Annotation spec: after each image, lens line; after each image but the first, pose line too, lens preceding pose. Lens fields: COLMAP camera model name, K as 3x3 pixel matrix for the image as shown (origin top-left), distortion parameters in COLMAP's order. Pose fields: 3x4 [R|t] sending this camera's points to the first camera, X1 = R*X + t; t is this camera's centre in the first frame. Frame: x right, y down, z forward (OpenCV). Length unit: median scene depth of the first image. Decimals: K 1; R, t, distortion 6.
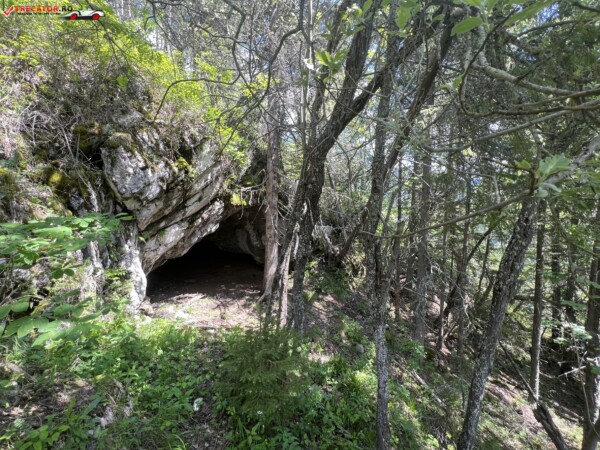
lens RADIAL K [[239.3, 0, 300.2], [0, 239.3, 226.2], [0, 0, 1]] dist [-0.002872, 0.000146]
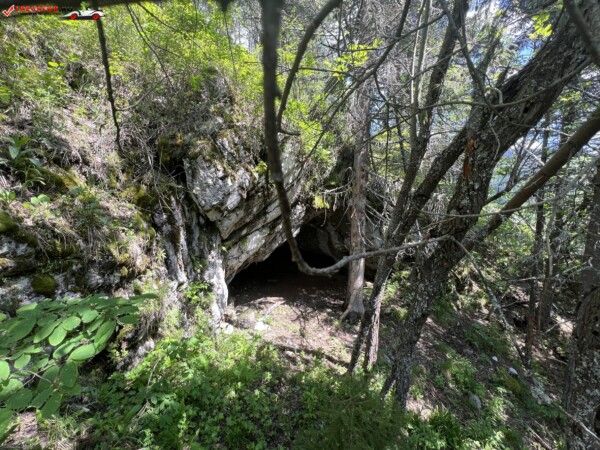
lens RADIAL K [[239.9, 0, 300.7], [0, 239.9, 225.6], [0, 0, 1]] dist [-0.007519, 0.000327]
pose [[0.947085, 0.025386, -0.319976, -0.055839], [-0.016019, 0.999364, 0.031875, -0.070544], [0.320582, -0.025062, 0.946889, 0.167531]]
